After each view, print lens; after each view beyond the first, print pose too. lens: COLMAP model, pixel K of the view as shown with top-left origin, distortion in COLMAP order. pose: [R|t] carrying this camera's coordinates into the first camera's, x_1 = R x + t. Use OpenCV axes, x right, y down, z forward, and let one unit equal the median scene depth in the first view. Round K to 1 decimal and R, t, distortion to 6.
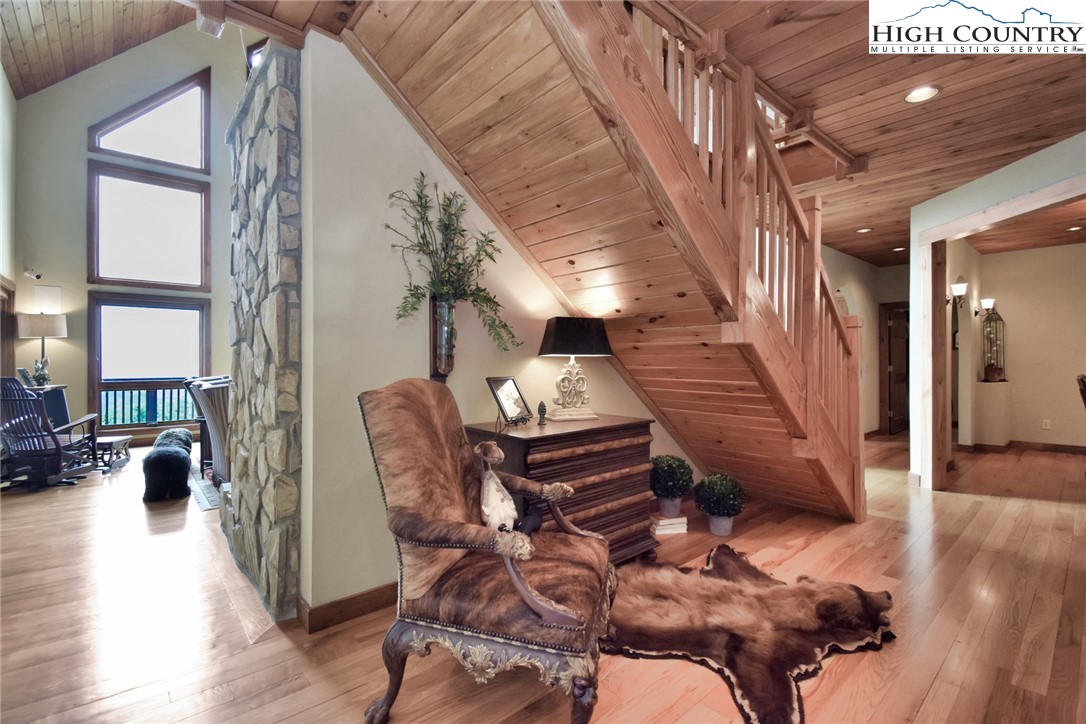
lens RADIAL K [[490.5, 0, 553.4], [0, 490.5, 359.1], [0, 0, 1]] dist [0.023956, -0.006354]
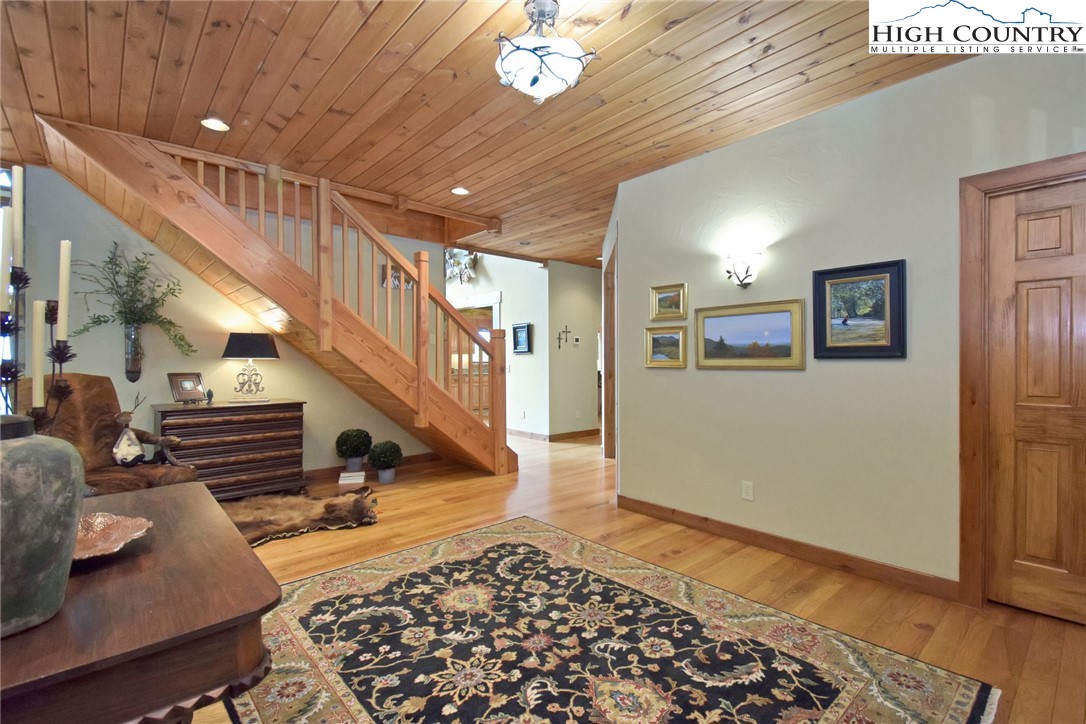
lens RADIAL K [[490.5, 0, 550.1], [0, 490.5, 356.1], [0, 0, 1]] dist [0.023956, -0.006354]
pose [[0.999859, -0.004646, 0.016147, 0.947877], [0.004735, 0.999974, -0.005471, -0.002746], [-0.016121, 0.005546, 0.999855, -0.522668]]
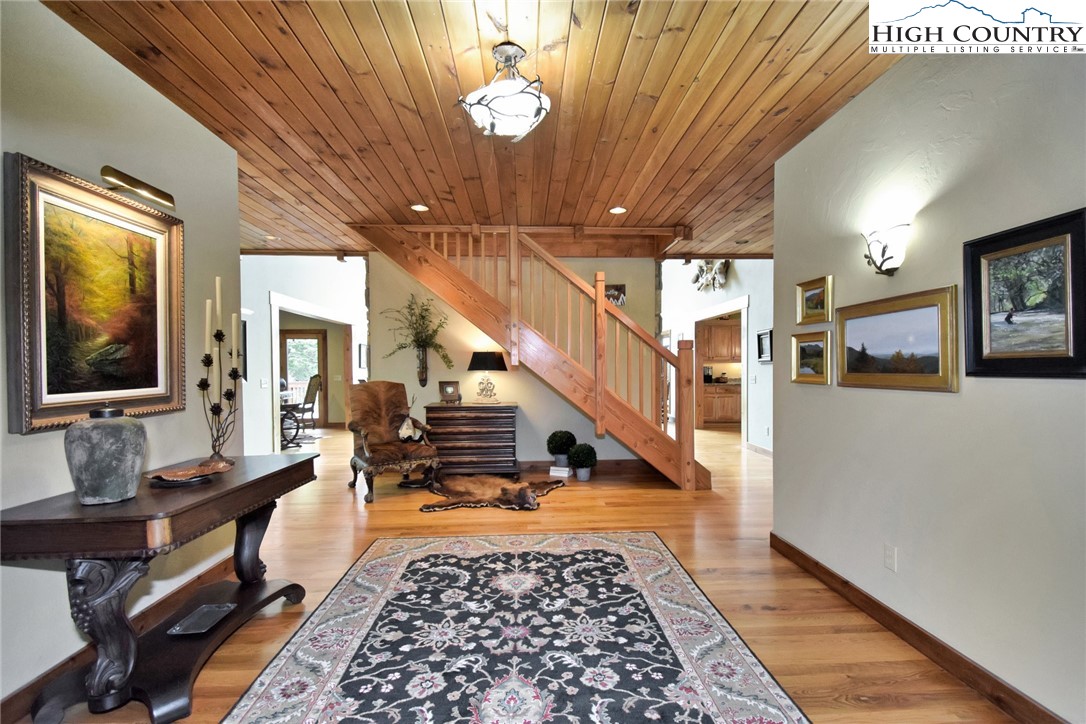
lens RADIAL K [[490.5, 0, 559.5], [0, 490.5, 374.0], [0, 0, 1]] dist [0.023956, -0.006354]
pose [[0.787316, 0.000659, -0.616549, 1.515905], [0.009613, 0.999865, 0.013345, -0.018548], [0.616475, -0.016434, 0.787203, -0.372460]]
